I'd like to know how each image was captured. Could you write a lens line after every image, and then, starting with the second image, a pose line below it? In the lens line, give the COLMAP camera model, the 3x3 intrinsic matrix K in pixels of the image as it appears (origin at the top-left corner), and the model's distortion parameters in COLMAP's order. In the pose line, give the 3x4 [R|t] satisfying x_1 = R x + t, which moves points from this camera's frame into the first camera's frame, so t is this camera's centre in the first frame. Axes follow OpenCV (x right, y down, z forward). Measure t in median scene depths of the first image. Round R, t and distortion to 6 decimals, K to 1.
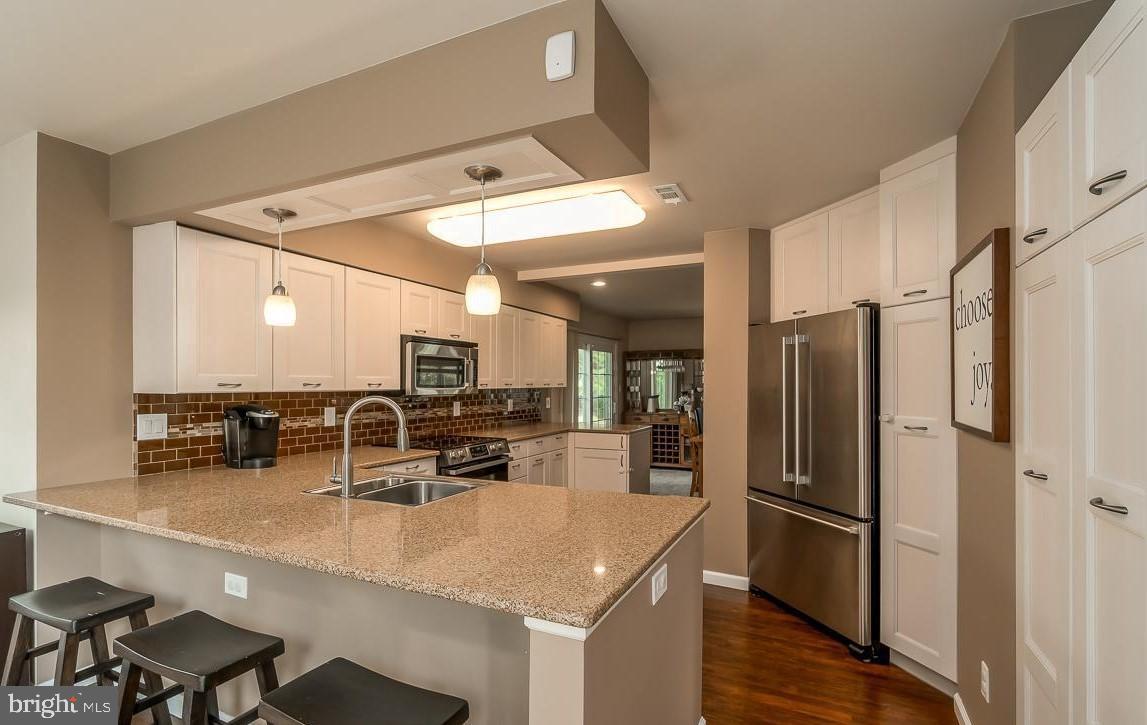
lens RADIAL K [[535.7, 0, 557.1], [0, 535.7, 383.6], [0, 0, 1]] dist [-0.008523, -0.001592]
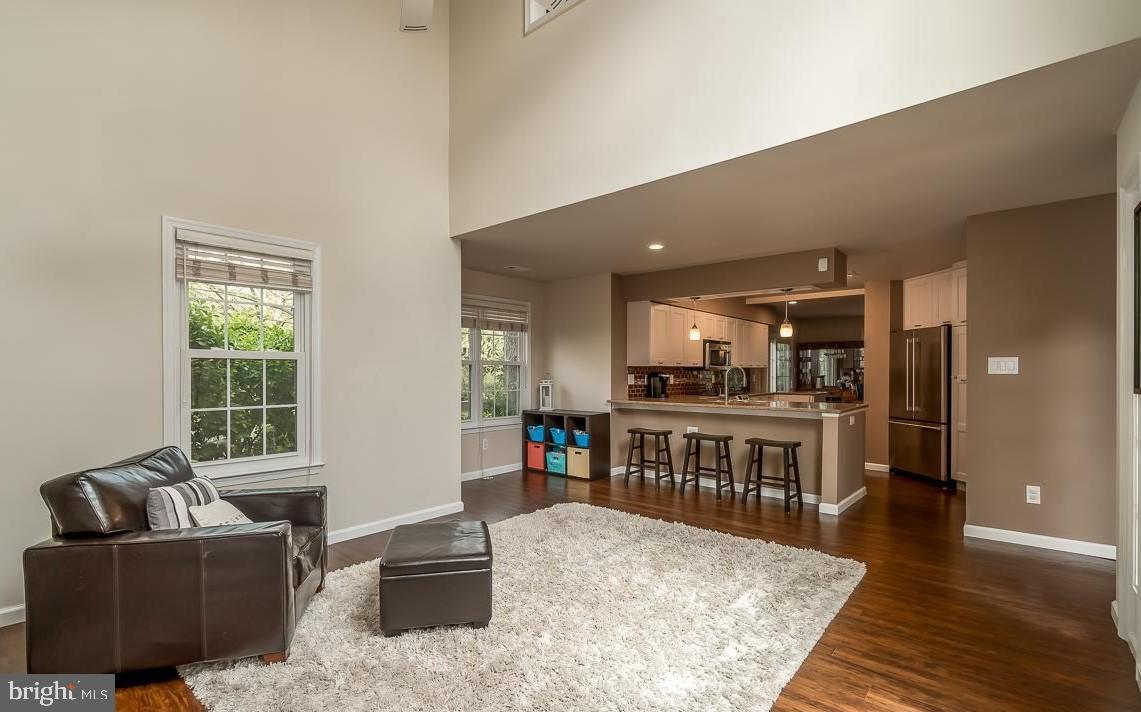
lens RADIAL K [[532.9, 0, 593.9], [0, 532.9, 379.3], [0, 0, 1]] dist [-0.008523, -0.001592]
pose [[0.981537, 0.001277, -0.191268, -0.411801], [0.001374, 0.999905, 0.013730, 0.041500], [0.191267, -0.013739, 0.981442, -1.388064]]
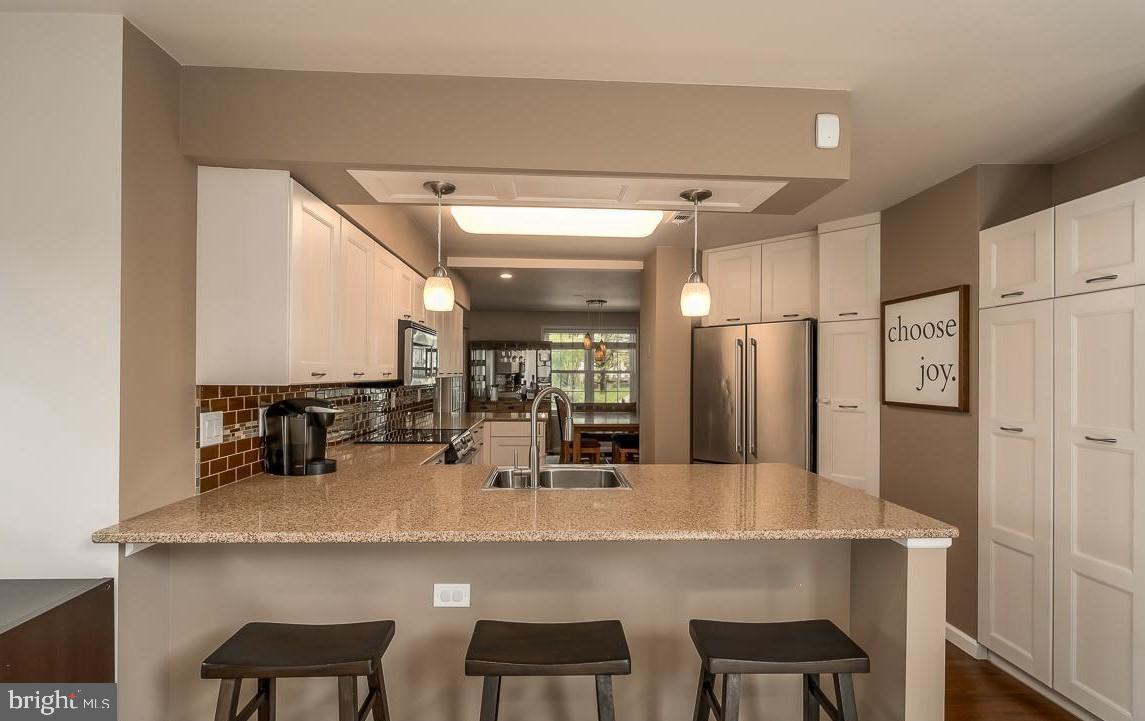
lens RADIAL K [[534.7, 0, 577.2], [0, 534.7, 374.1], [0, 0, 1]] dist [-0.008523, -0.001592]
pose [[0.877123, 0.005755, 0.480232, -0.610180], [-0.007512, 0.999970, 0.001737, -0.002667], [-0.480208, -0.005131, 0.877140, 0.068585]]
